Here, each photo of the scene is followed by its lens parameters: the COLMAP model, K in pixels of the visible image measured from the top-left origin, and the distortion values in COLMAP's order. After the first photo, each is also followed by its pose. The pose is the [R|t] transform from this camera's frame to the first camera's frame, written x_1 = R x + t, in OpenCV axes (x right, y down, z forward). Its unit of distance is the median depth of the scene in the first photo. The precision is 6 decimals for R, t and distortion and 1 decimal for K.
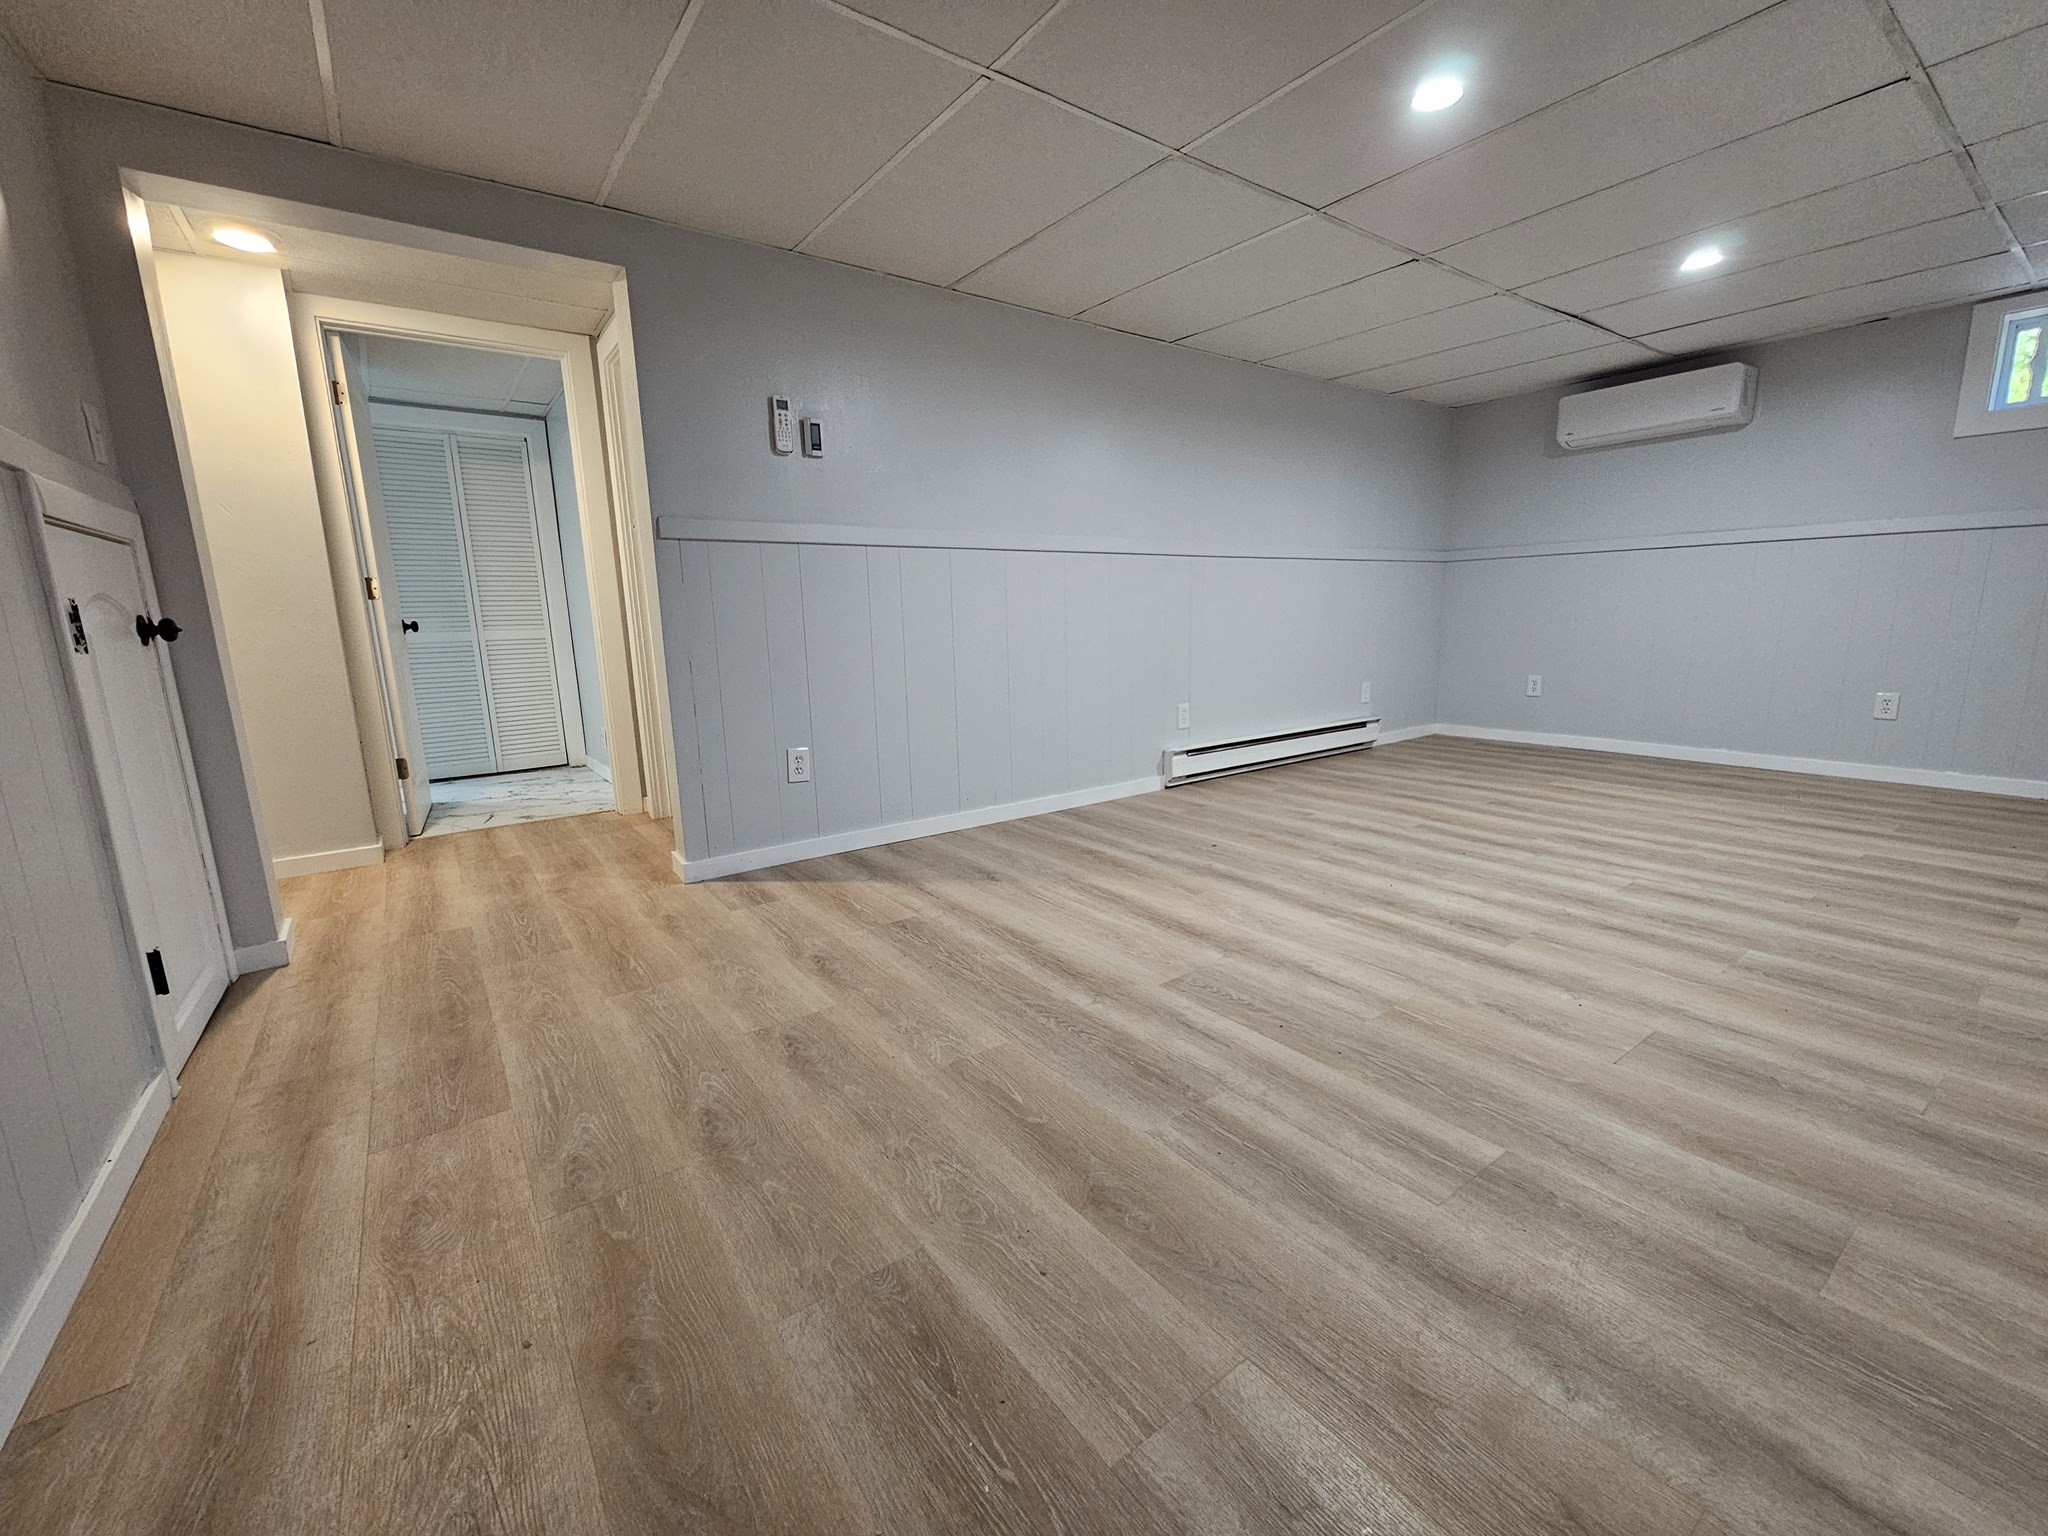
lens RADIAL K [[839.2, 0, 1038.2], [0, 839.2, 773.8], [0, 0, 1]] dist [-0.001707, 0.001195]
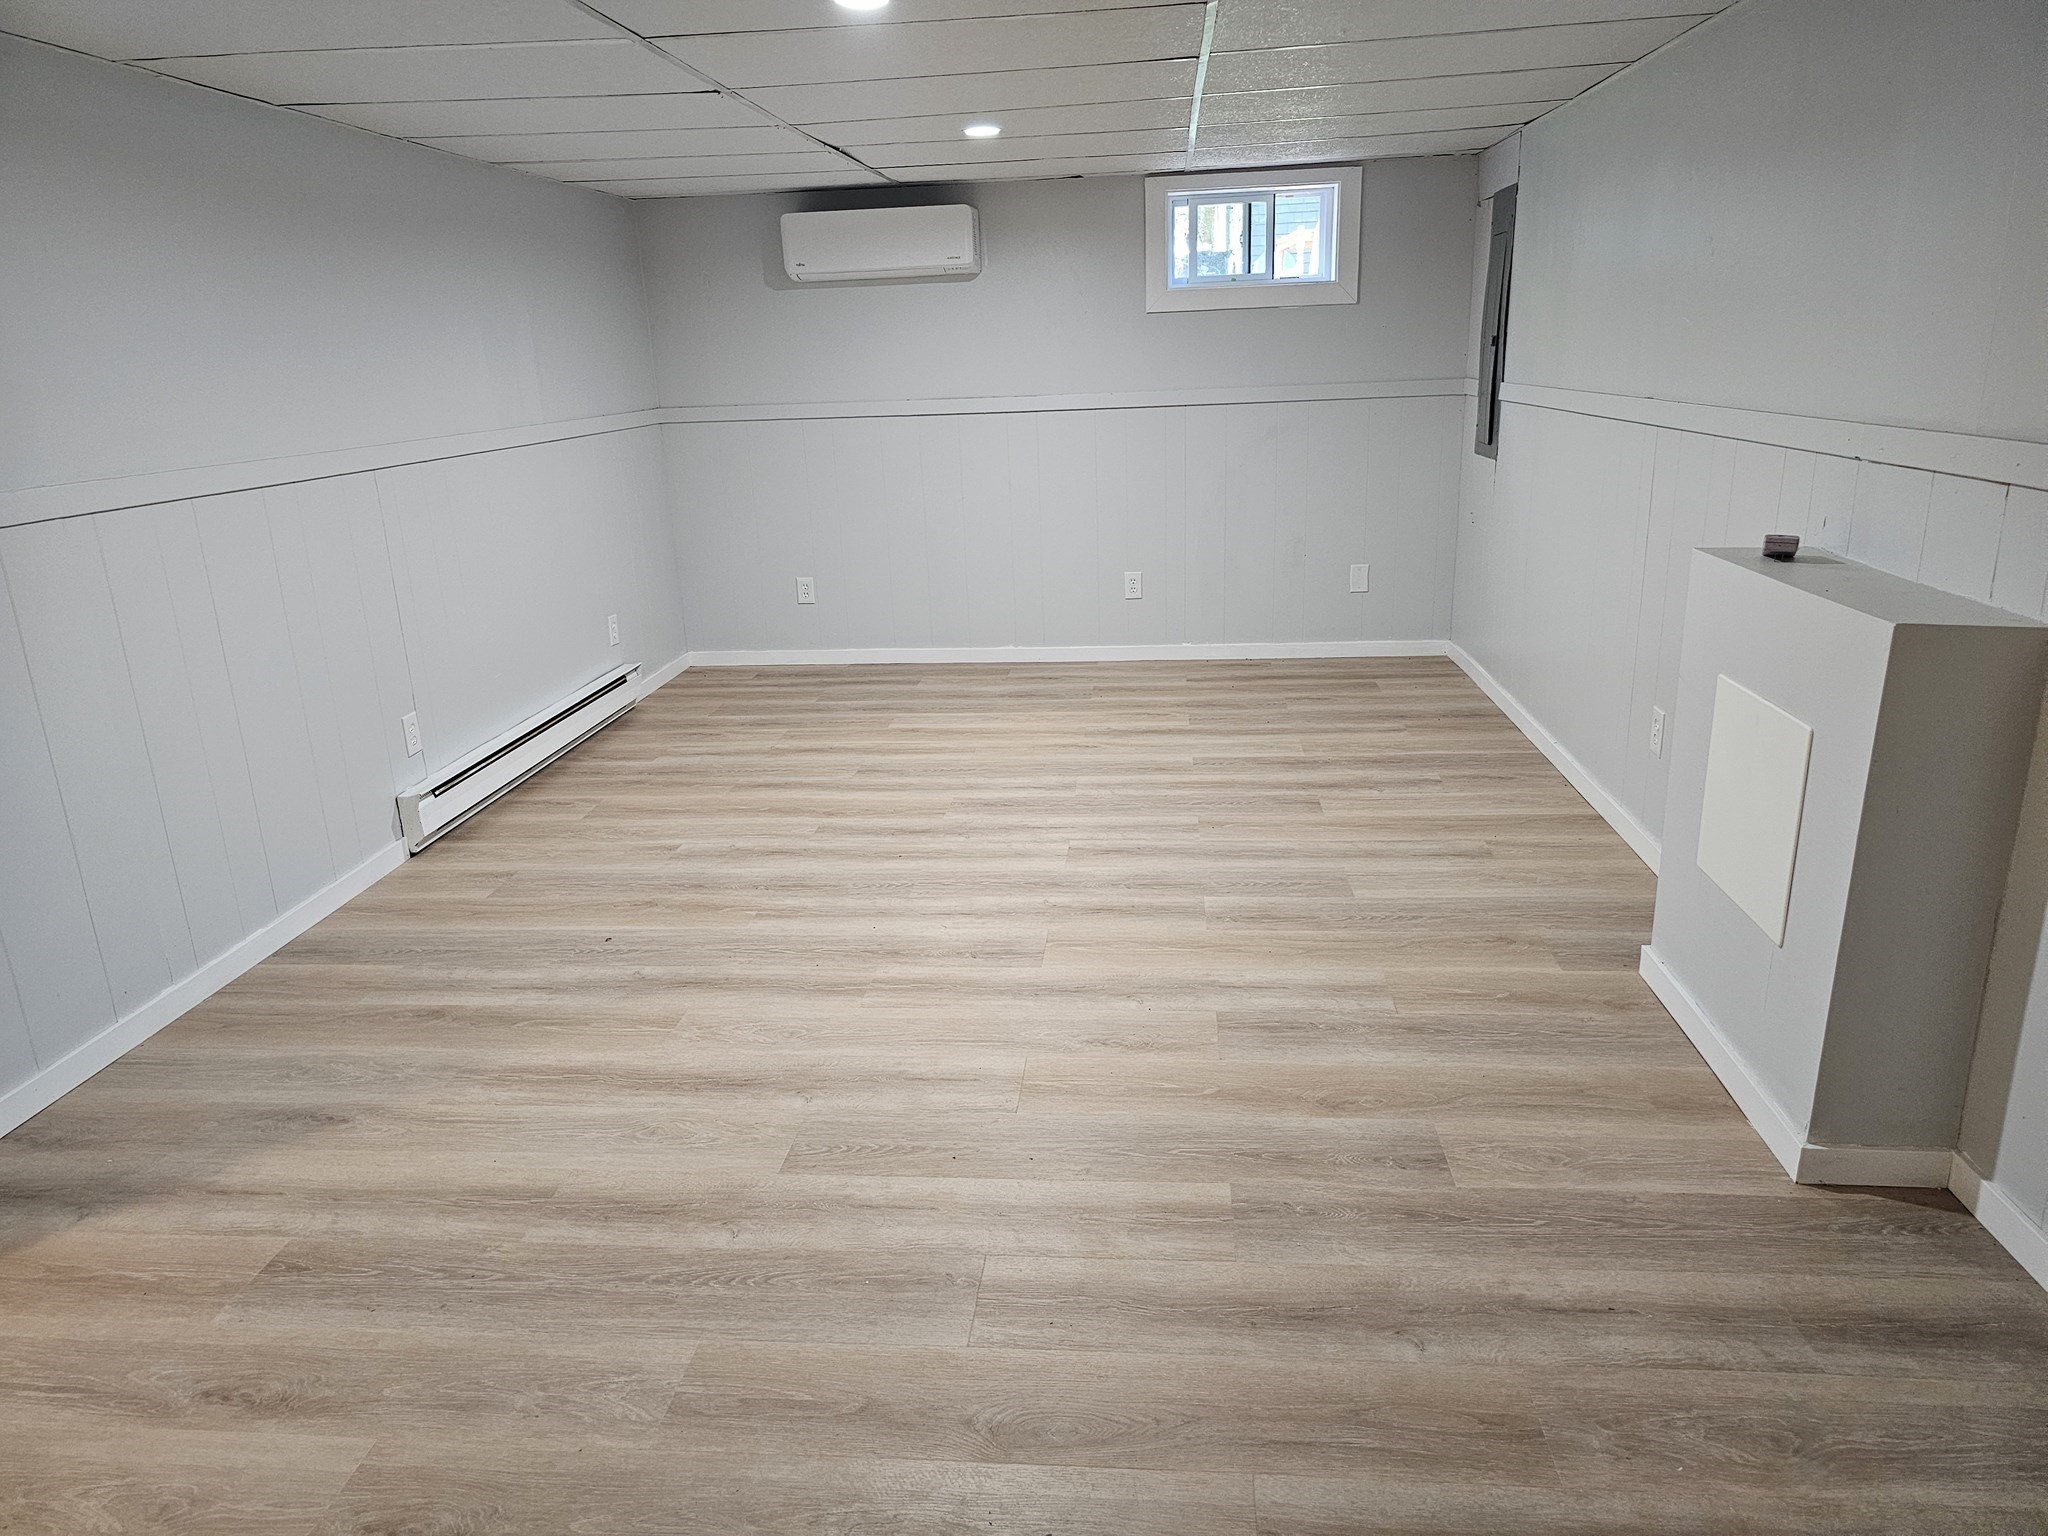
lens RADIAL K [[1365.9, 0, 1025.6], [0, 1365.9, 756.6], [0, 0, 1]] dist [0.057002, -0.051207]
pose [[0.672100, -0.209742, 0.710134, -0.396959], [0.162126, 0.977457, 0.135255, -0.191119], [-0.722494, 0.024226, 0.690953, -0.012961]]
